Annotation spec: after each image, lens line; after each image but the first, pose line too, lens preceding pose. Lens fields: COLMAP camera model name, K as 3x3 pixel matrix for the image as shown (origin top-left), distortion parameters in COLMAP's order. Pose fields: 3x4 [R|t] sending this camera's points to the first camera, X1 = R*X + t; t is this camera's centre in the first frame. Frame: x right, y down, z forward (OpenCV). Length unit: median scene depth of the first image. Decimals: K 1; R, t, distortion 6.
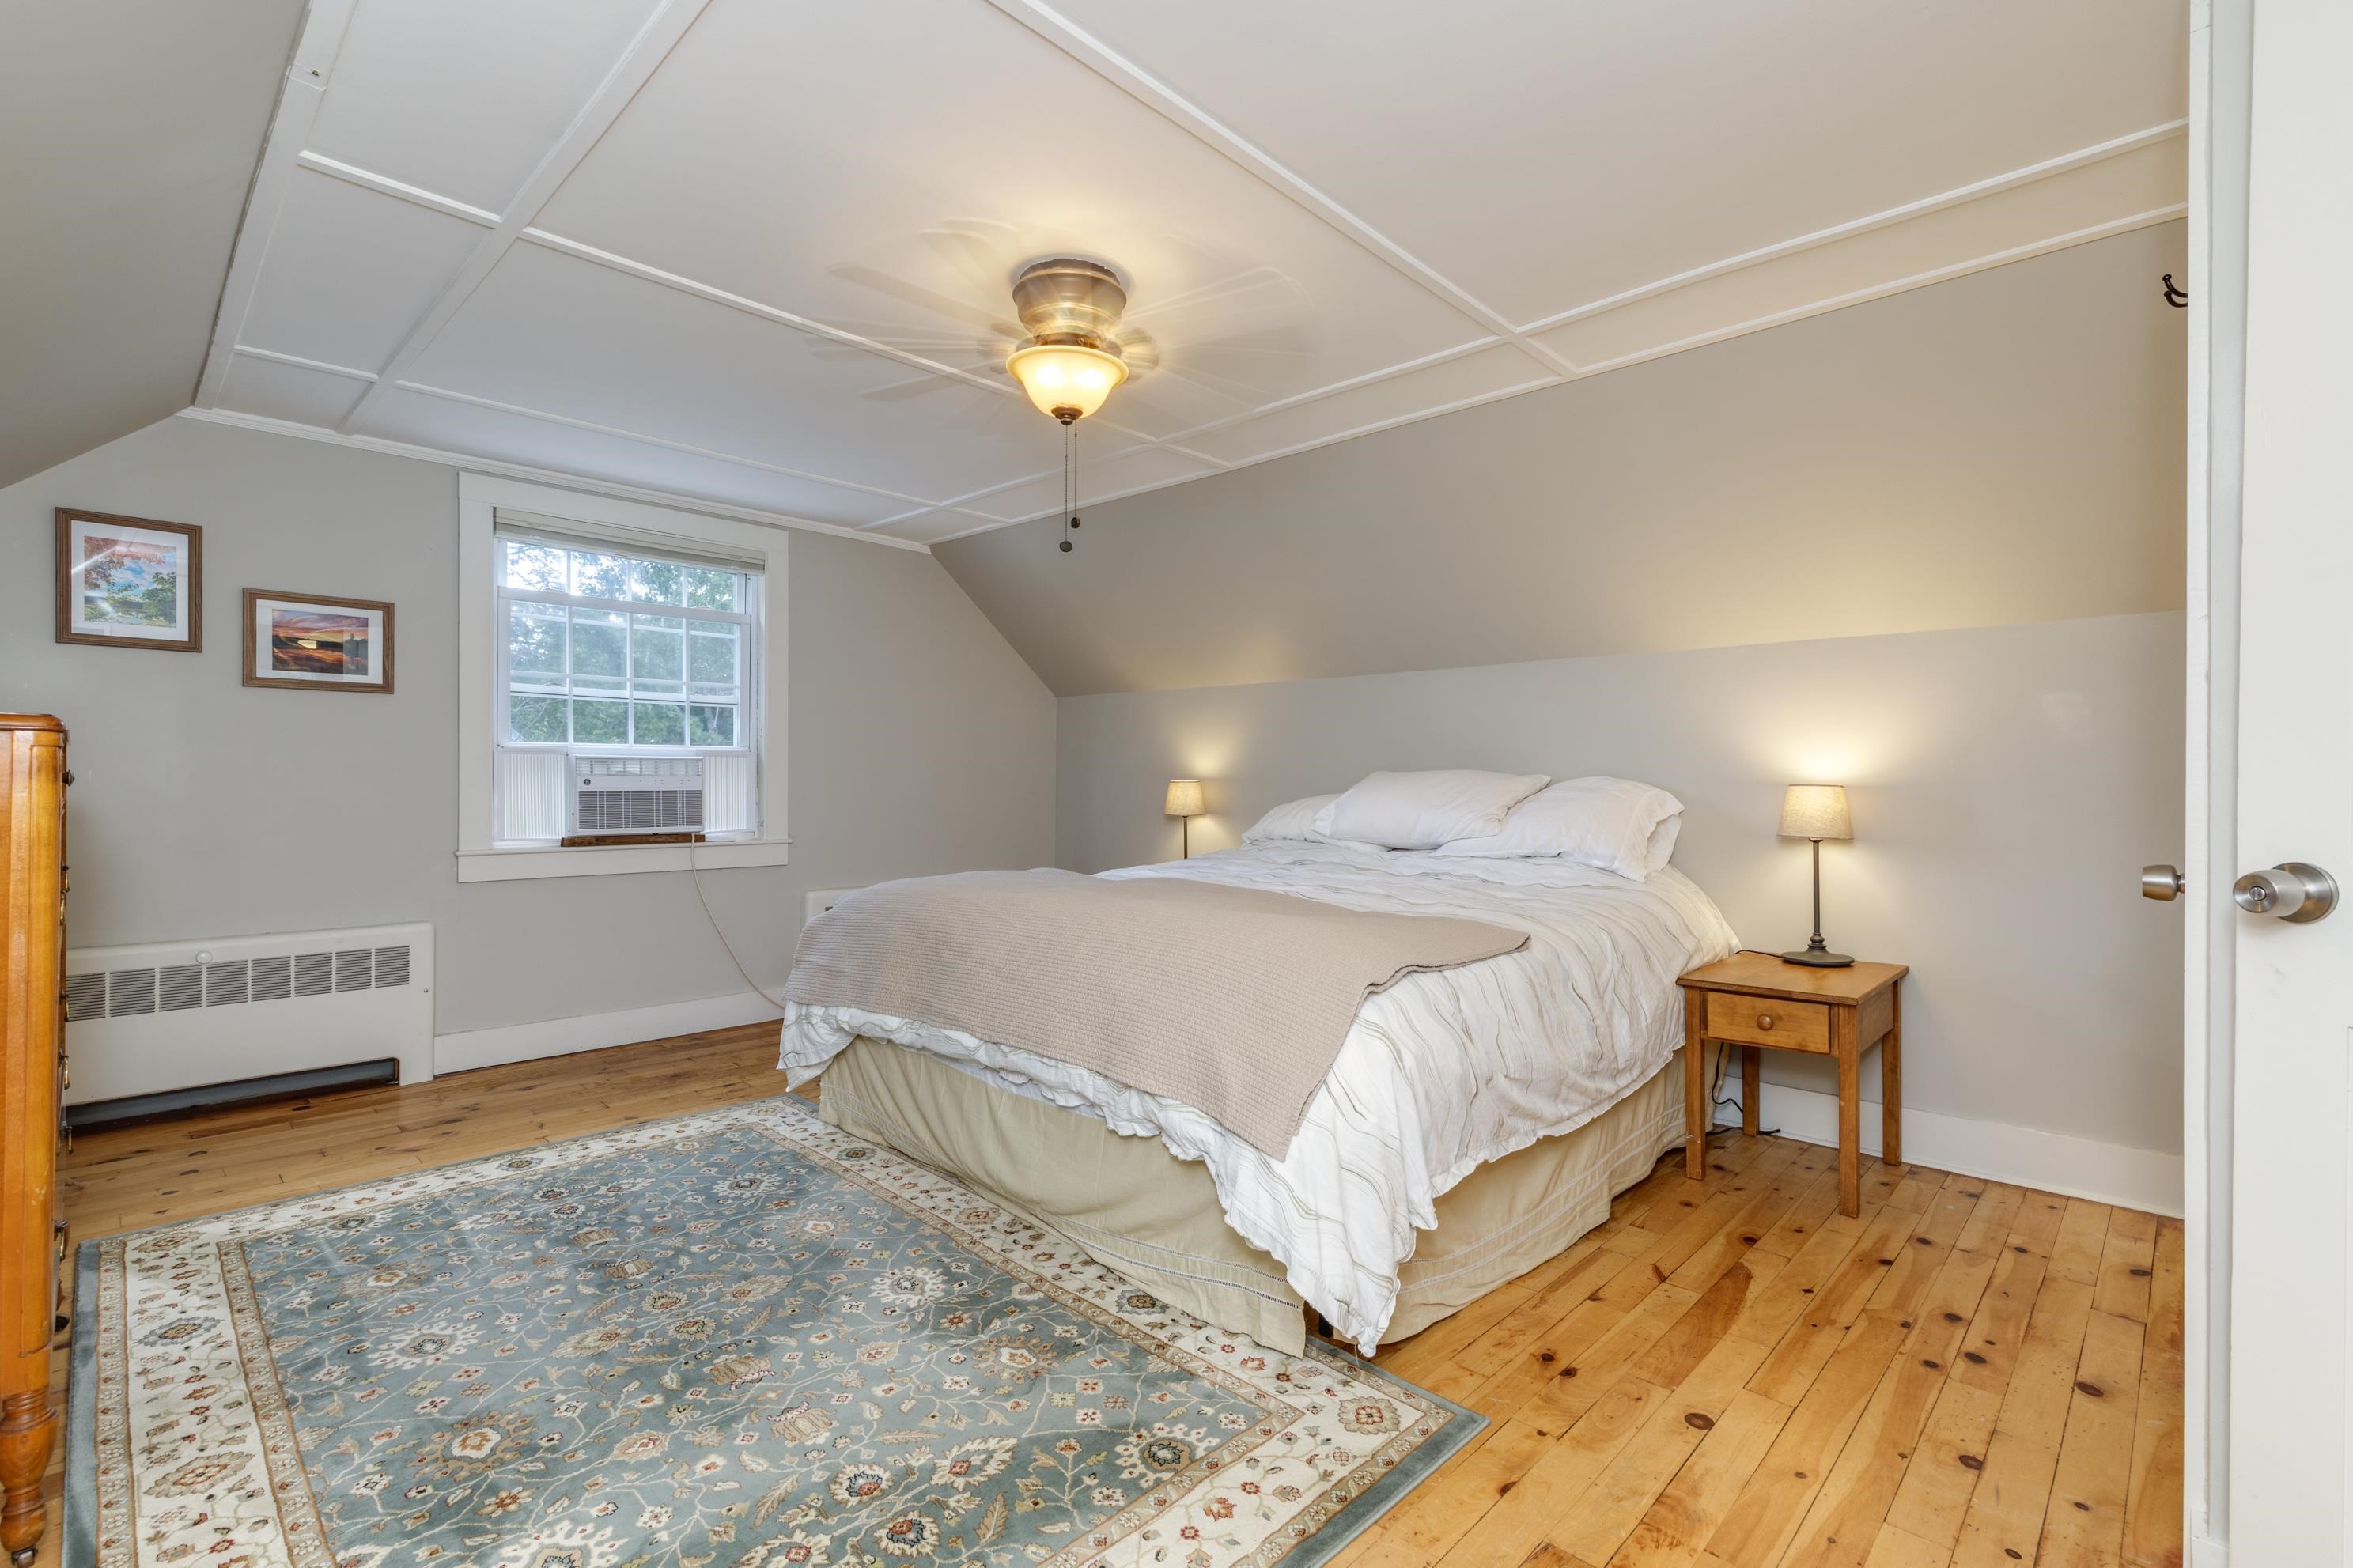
lens RADIAL K [[1091.2, 0, 1217.8], [0, 1091.2, 796.7], [0, 0, 1]] dist [0.005877, -0.001422]
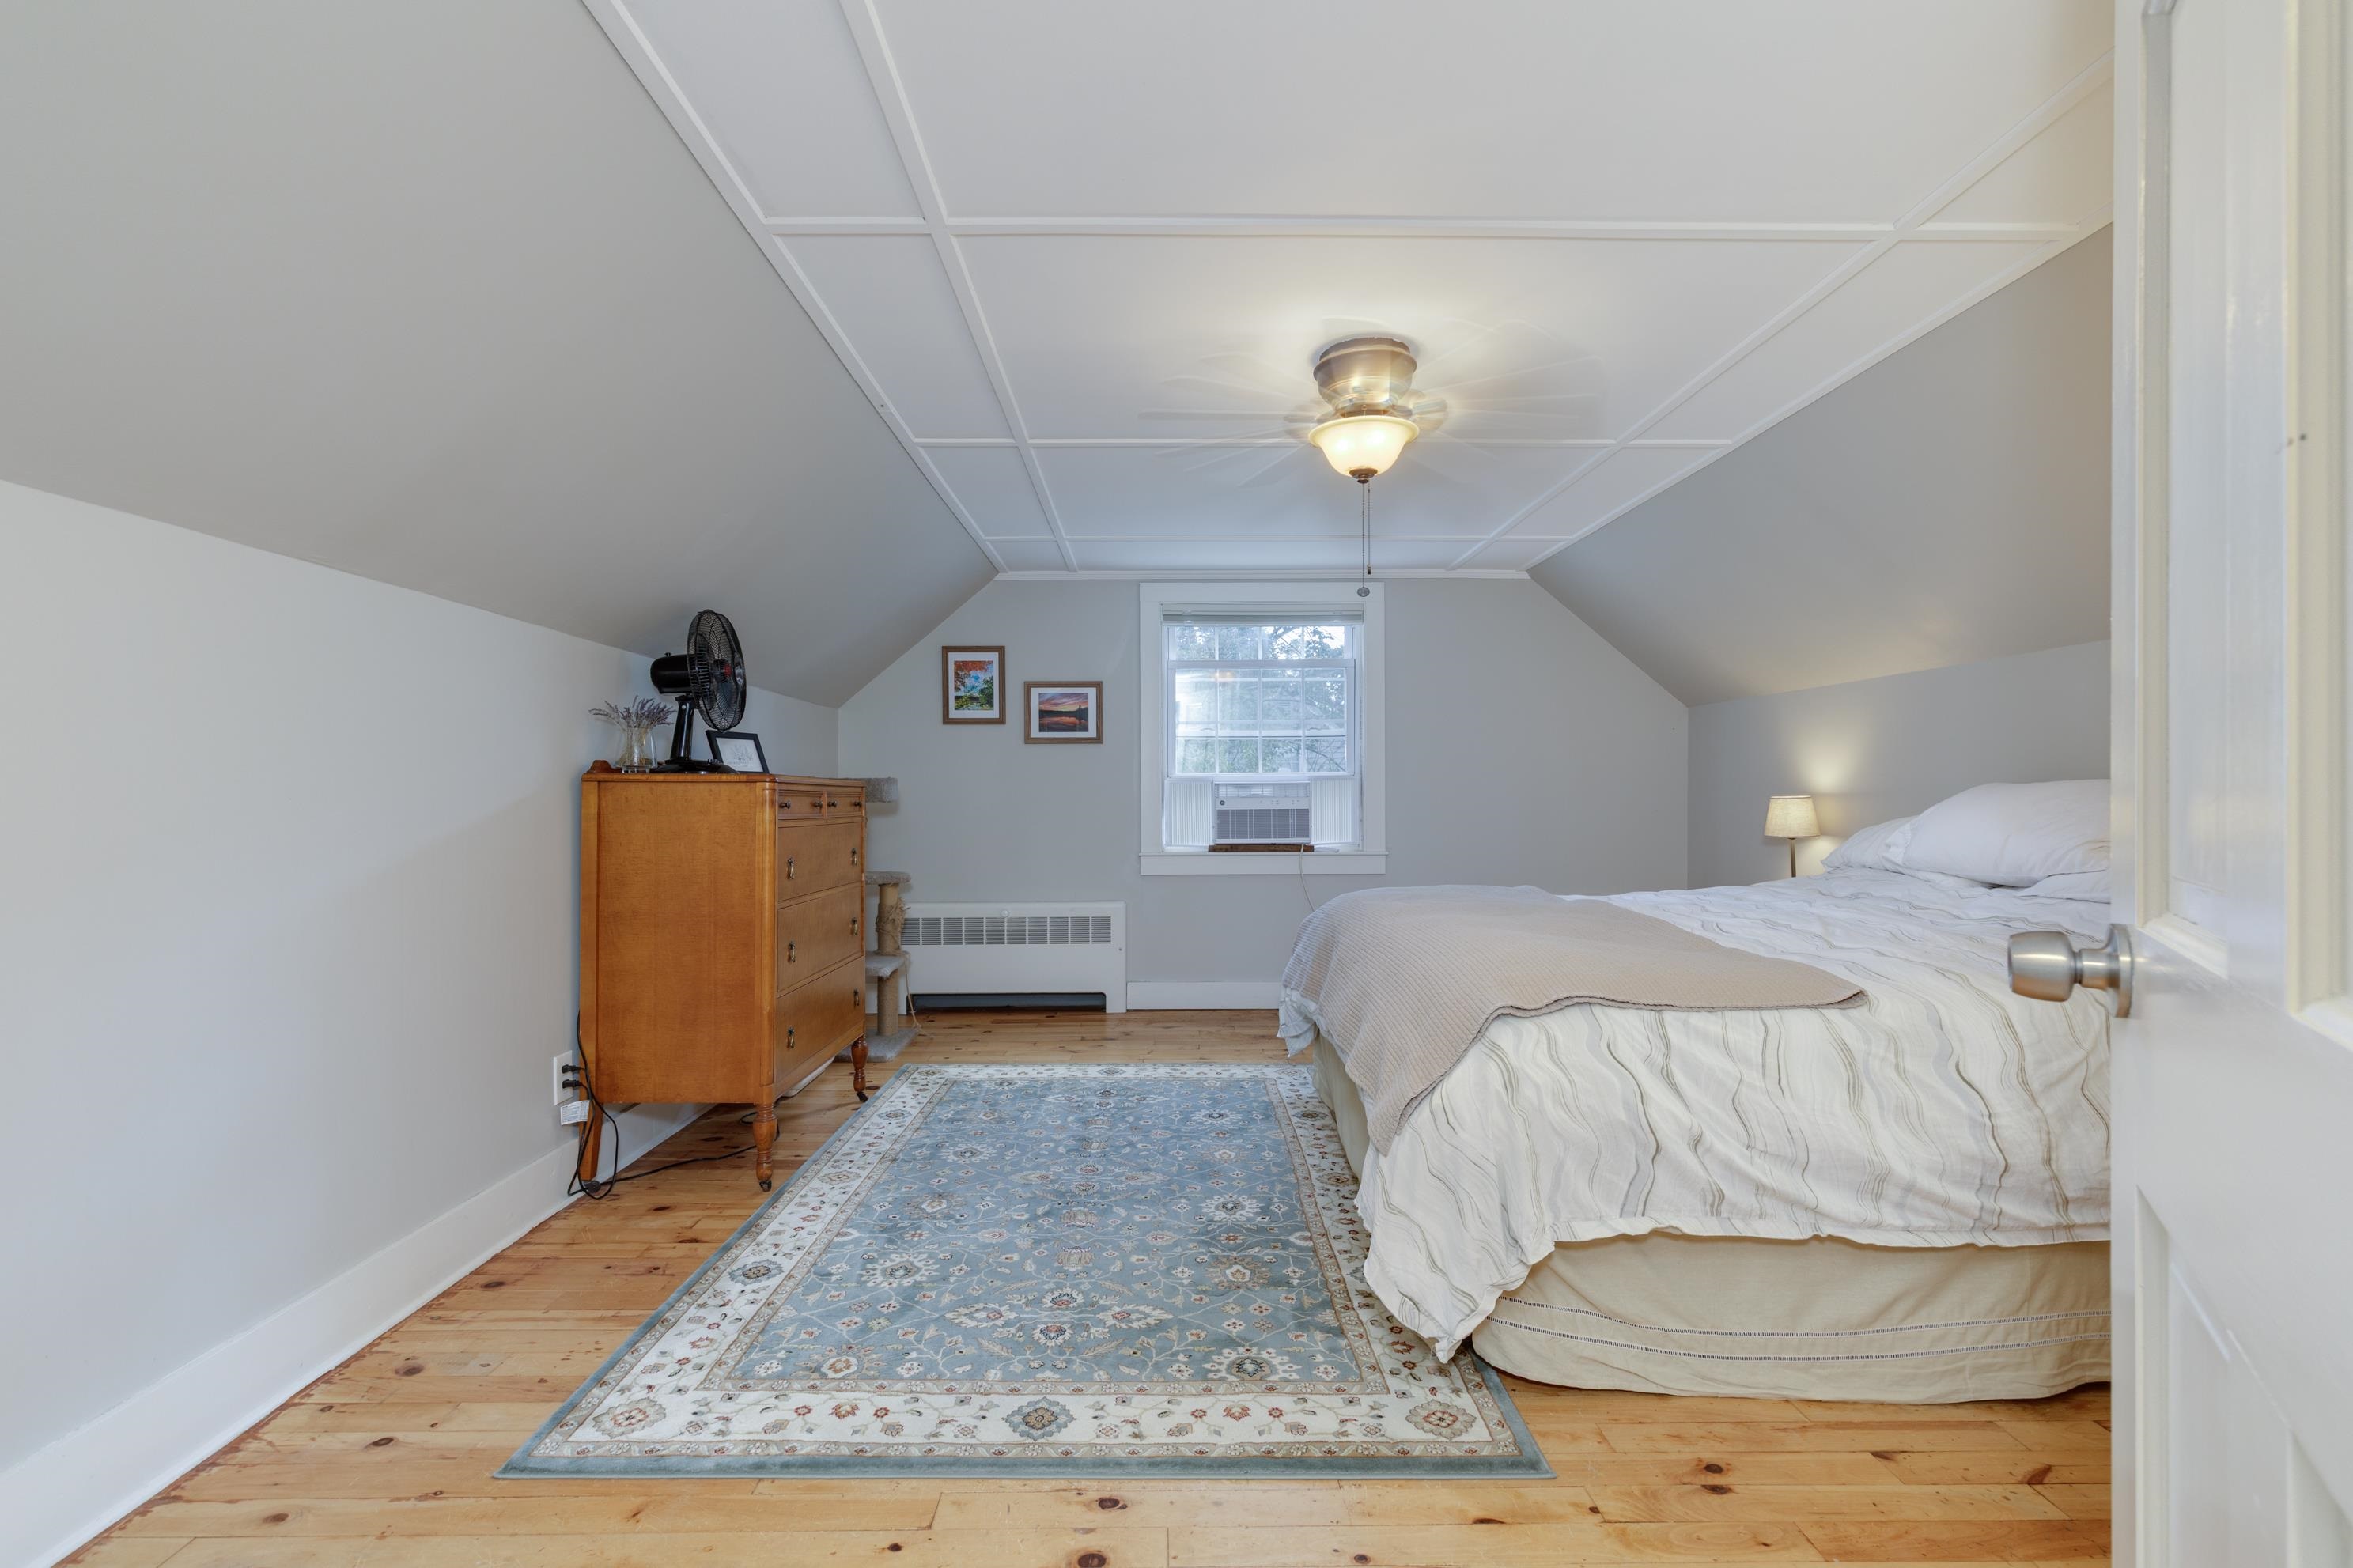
lens RADIAL K [[1111.7, 0, 1175.9], [0, 1111.7, 816.2], [0, 0, 1]] dist [0.001439, -0.000750]
pose [[0.686640, 0.003863, -0.726987, 0.476715], [-0.001434, 0.999991, 0.003959, -0.003477], [0.726996, -0.001676, 0.686640, 0.066131]]
